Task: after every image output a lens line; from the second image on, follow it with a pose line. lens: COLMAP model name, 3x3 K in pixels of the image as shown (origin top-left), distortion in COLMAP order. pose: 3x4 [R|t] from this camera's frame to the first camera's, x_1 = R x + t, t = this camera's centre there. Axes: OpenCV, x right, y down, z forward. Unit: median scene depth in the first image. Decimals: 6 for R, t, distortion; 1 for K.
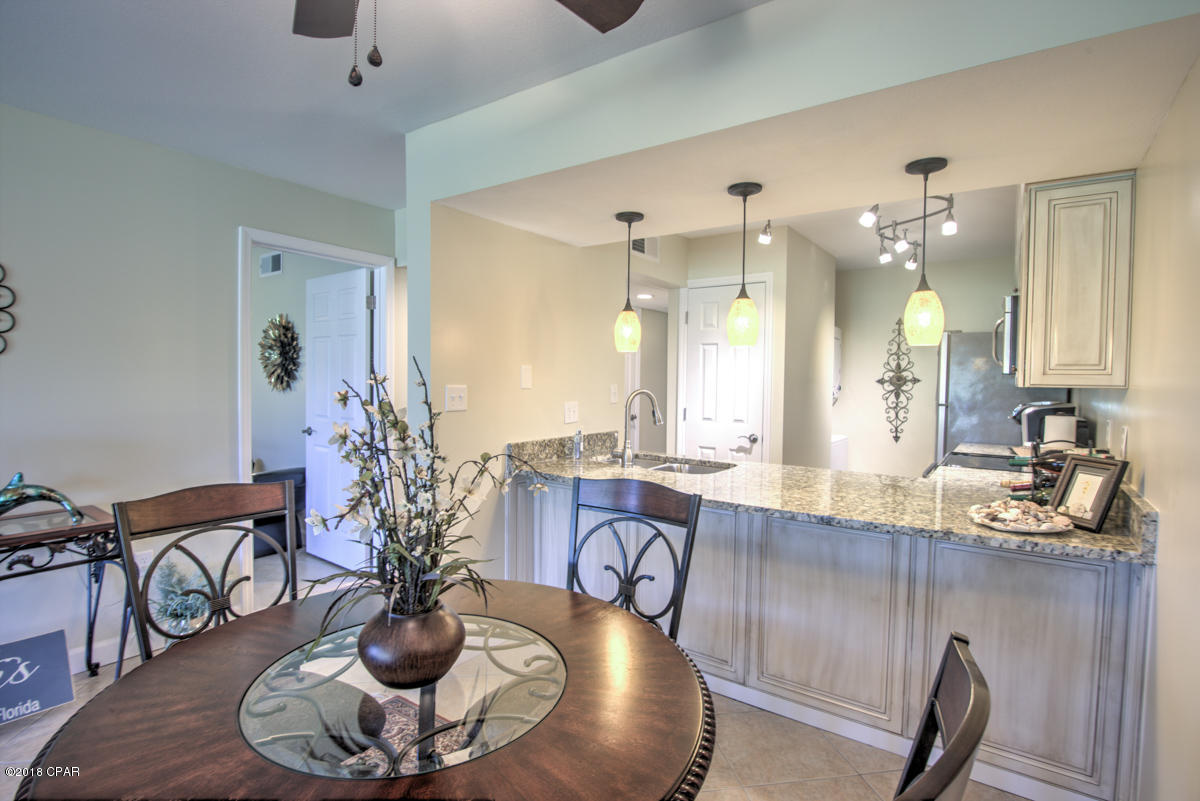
lens RADIAL K [[583.9, 0, 598.2], [0, 583.9, 396.0], [0, 0, 1]] dist [-0.021873, -0.000891]
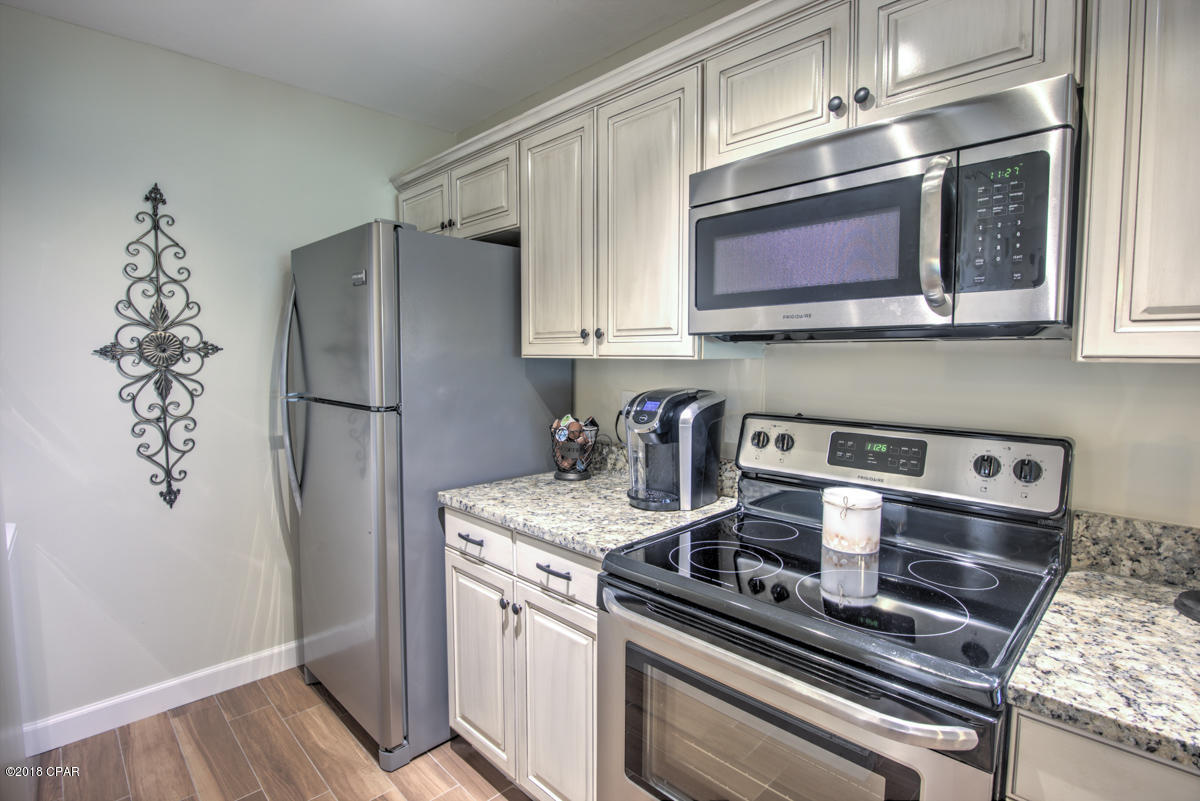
lens RADIAL K [[583.9, 0, 598.4], [0, 583.9, 398.9], [0, 0, 1]] dist [-0.021873, -0.000891]
pose [[0.169073, -0.089147, 0.981564, 0.227037], [0.031474, 0.995882, 0.085026, -0.021052], [-0.985101, 0.016519, 0.171182, 0.793455]]
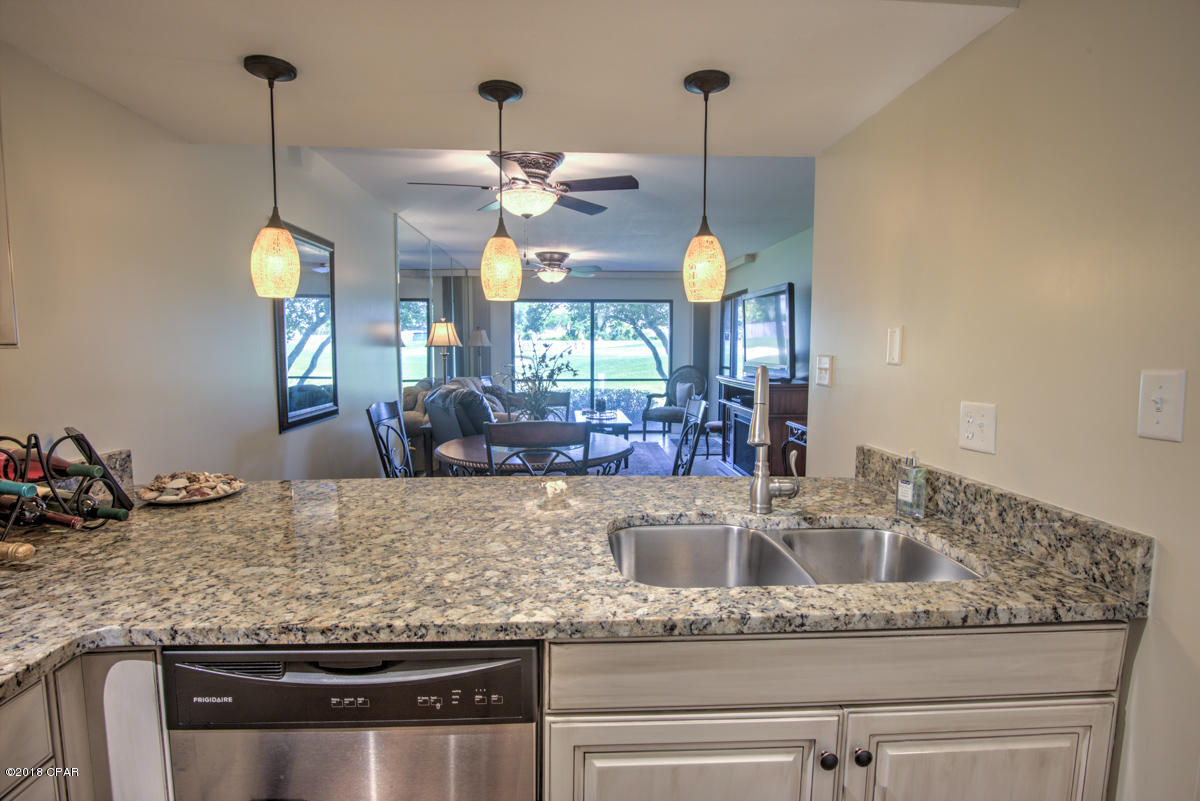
lens RADIAL K [[583.9, 0, 599.4], [0, 583.9, 400.6], [0, 0, 1]] dist [-0.021873, -0.000891]
pose [[-0.774368, 0.043853, -0.631214, 0.330350], [-0.033346, 0.993381, 0.109922, -0.021574], [0.631856, 0.106169, -0.767780, 0.868999]]
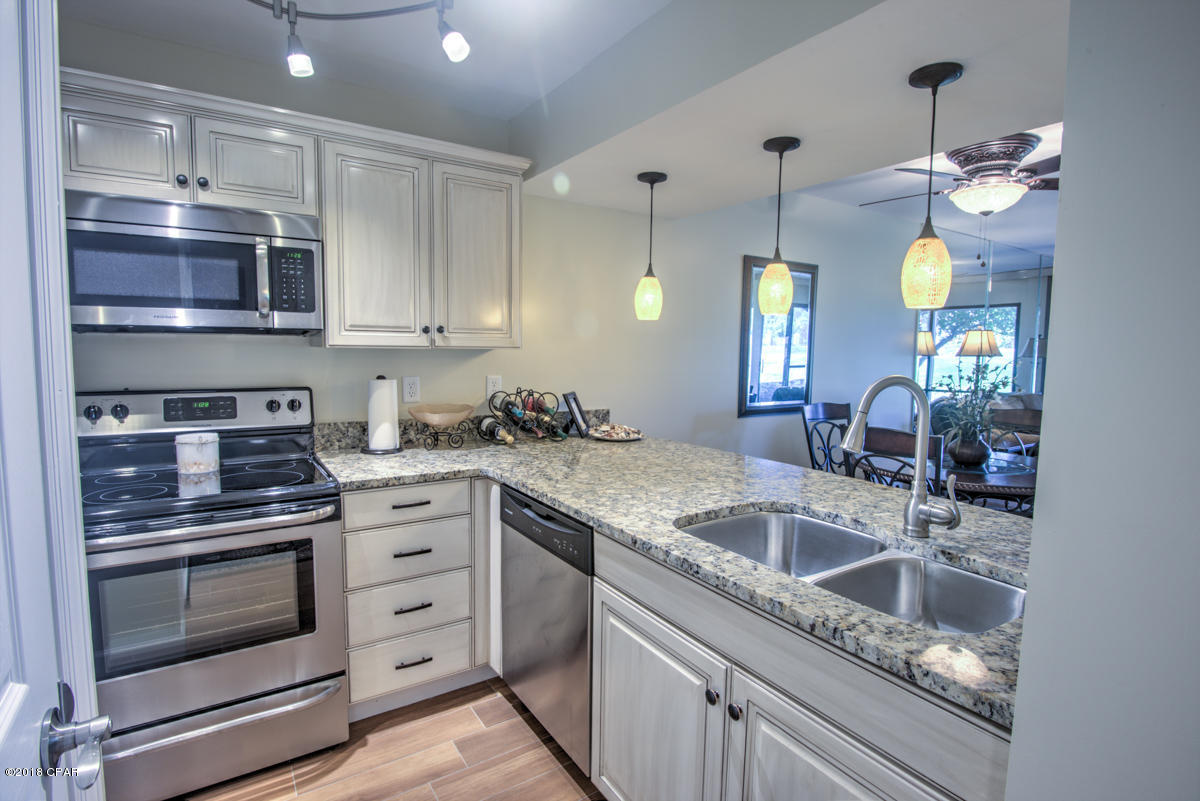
lens RADIAL K [[583.9, 0, 598.2], [0, 583.9, 399.6], [0, 0, 1]] dist [-0.021873, -0.000891]
pose [[-0.933339, -0.059554, 0.354021, 0.088952], [-0.016749, 0.992294, 0.122768, -0.030886], [-0.358604, 0.108655, -0.927145, 1.022492]]
